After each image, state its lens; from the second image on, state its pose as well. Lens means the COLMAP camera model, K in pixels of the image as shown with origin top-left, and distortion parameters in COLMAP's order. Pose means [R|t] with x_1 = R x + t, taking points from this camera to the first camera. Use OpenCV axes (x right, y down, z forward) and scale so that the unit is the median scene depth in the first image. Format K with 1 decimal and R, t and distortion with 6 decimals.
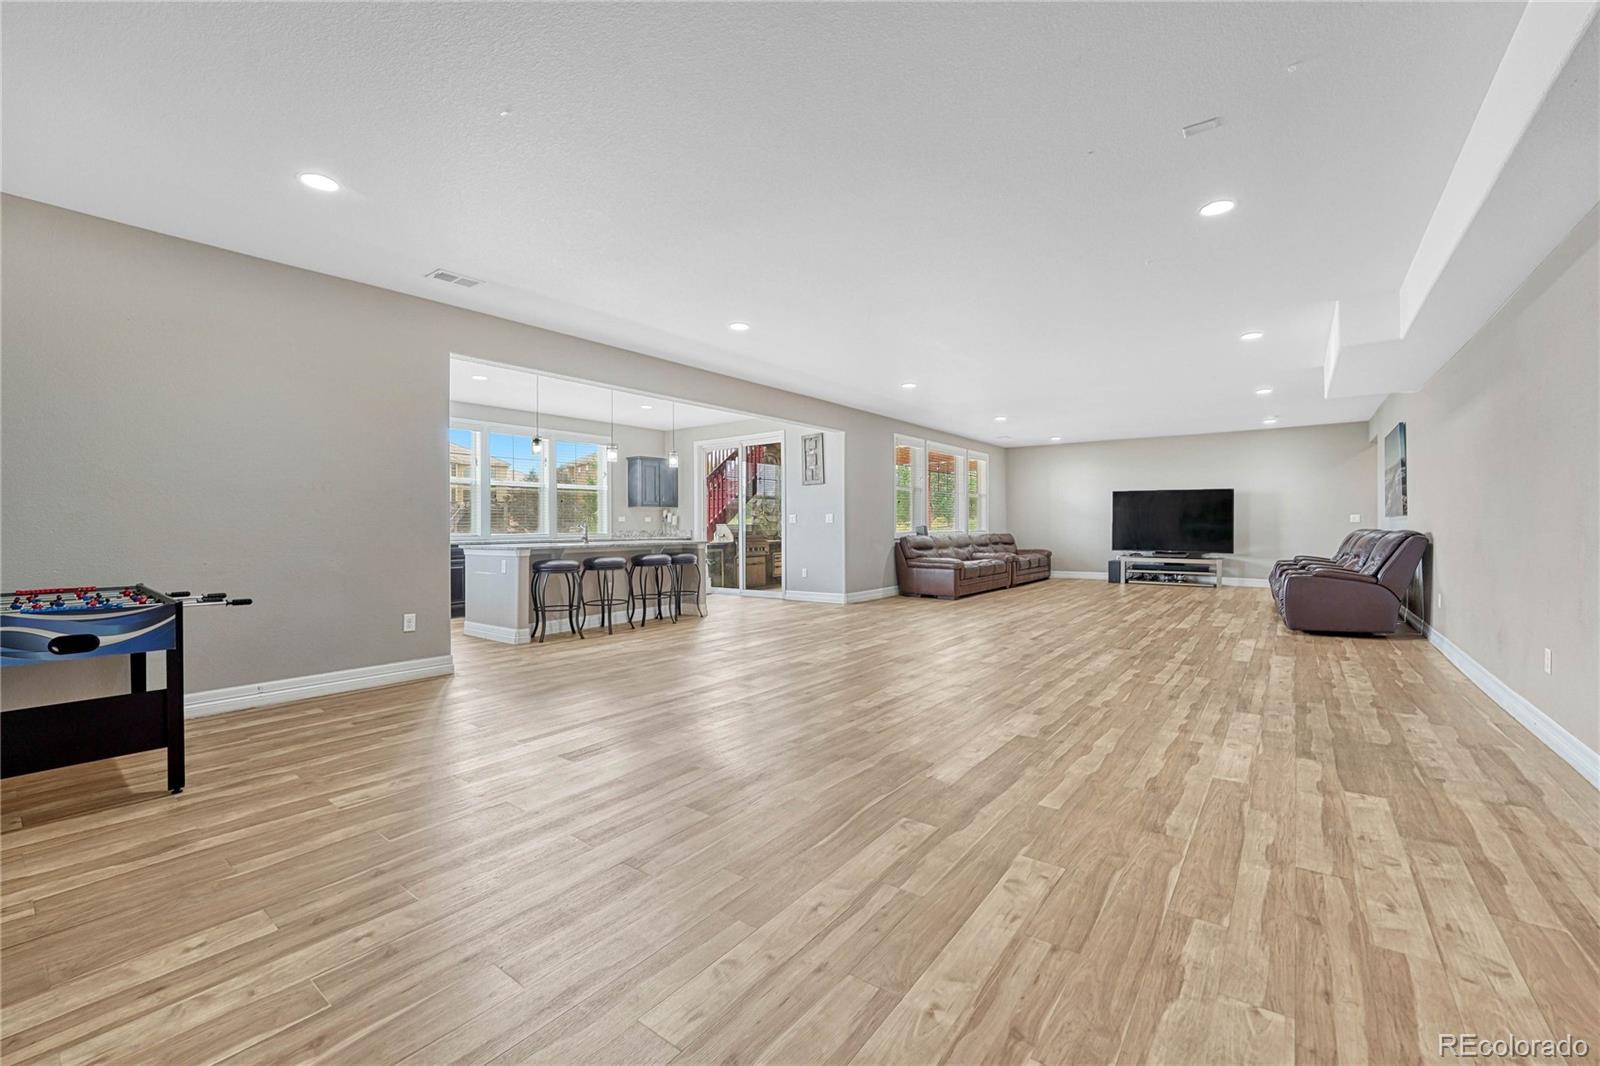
lens RADIAL K [[662.4, 0, 803.8], [0, 662.4, 512.3], [0, 0, 1]] dist [-0.036531, 0.006065]
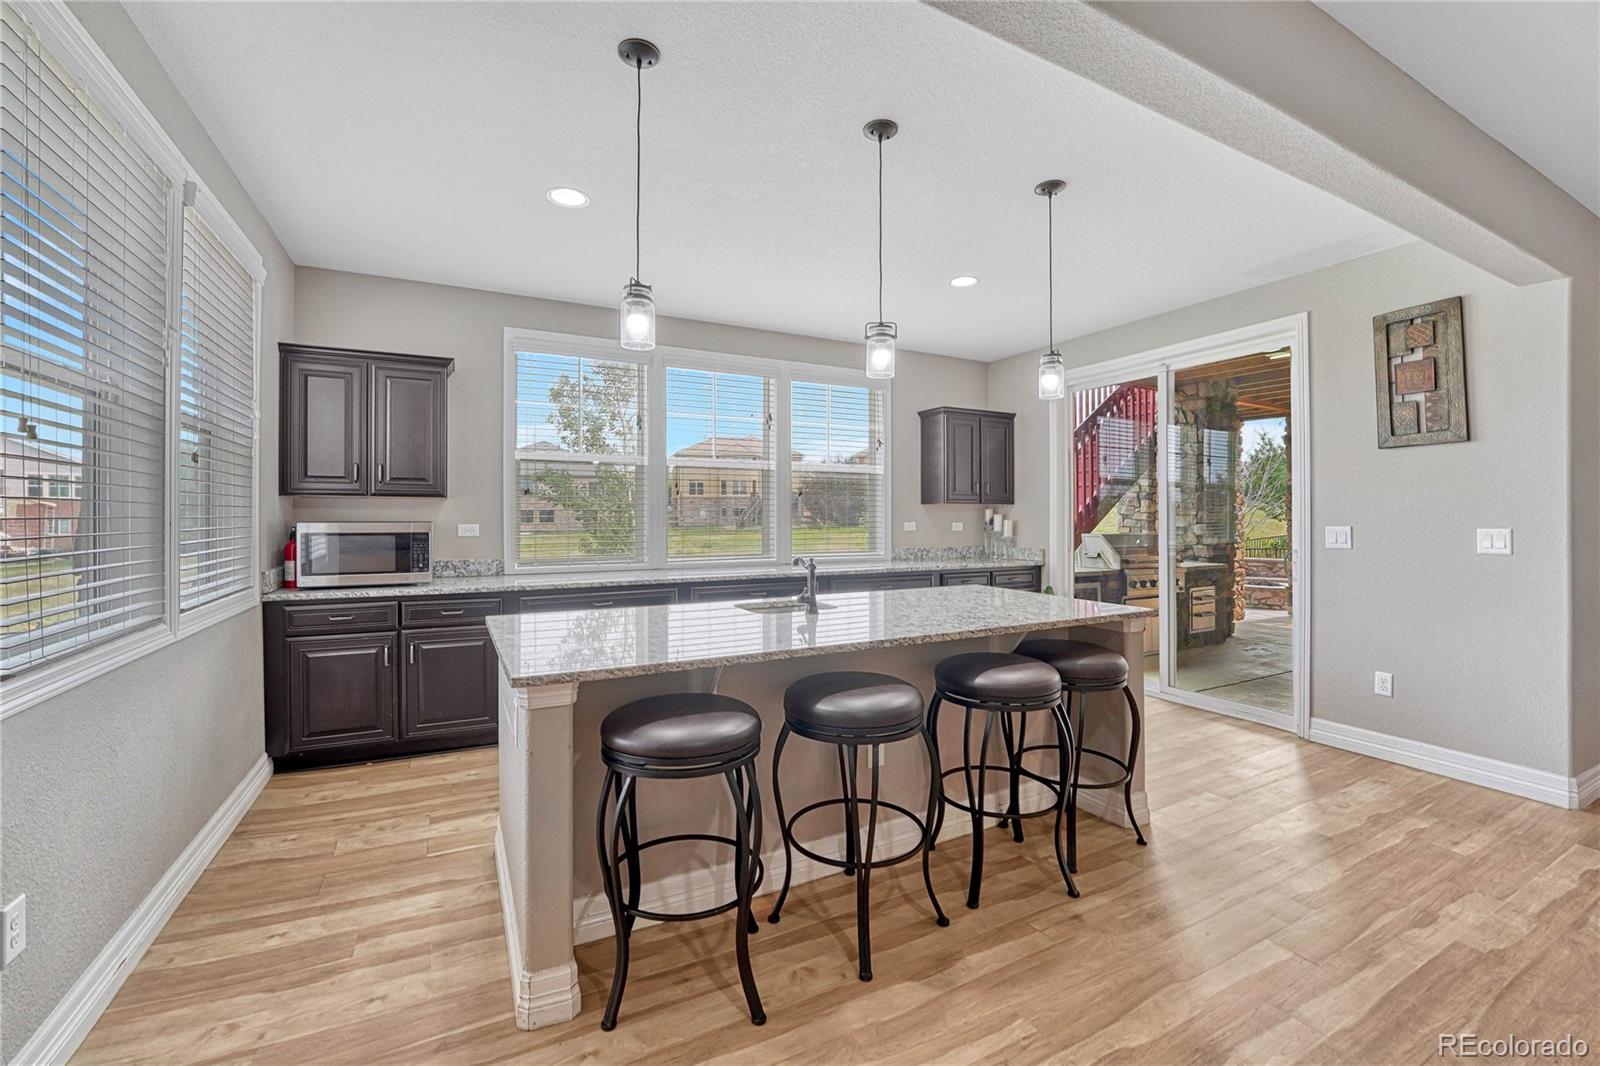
lens RADIAL K [[662.4, 0, 803.8], [0, 662.4, 512.3], [0, 0, 1]] dist [-0.036531, 0.006065]
pose [[0.908200, 0.004020, -0.418518, -0.144546], [0.003838, 0.999832, 0.017931, -0.012793], [0.418519, -0.017891, 0.908032, 0.533698]]
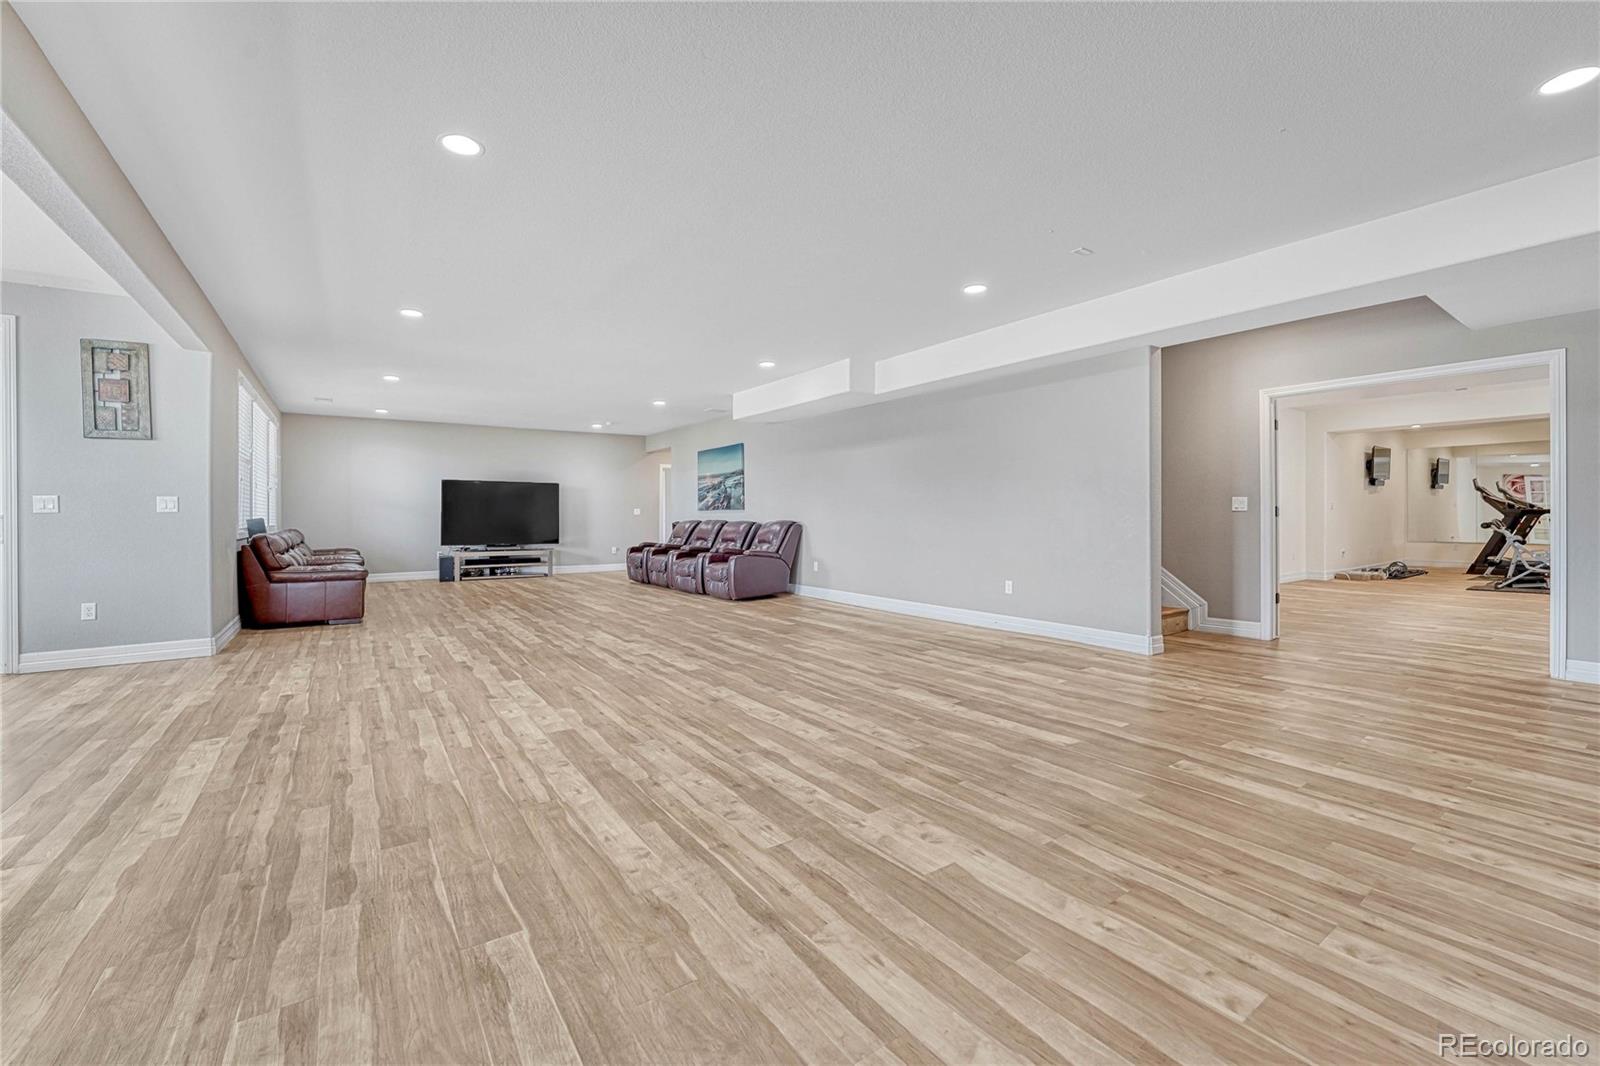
lens RADIAL K [[662.4, 0, 803.8], [0, 662.4, 512.3], [0, 0, 1]] dist [-0.036531, 0.006065]
pose [[0.306526, 0.007094, 0.951836, -0.297021], [-0.016846, 0.999856, -0.002027, 0.007744], [-0.951713, -0.015413, 0.306602, 0.328942]]
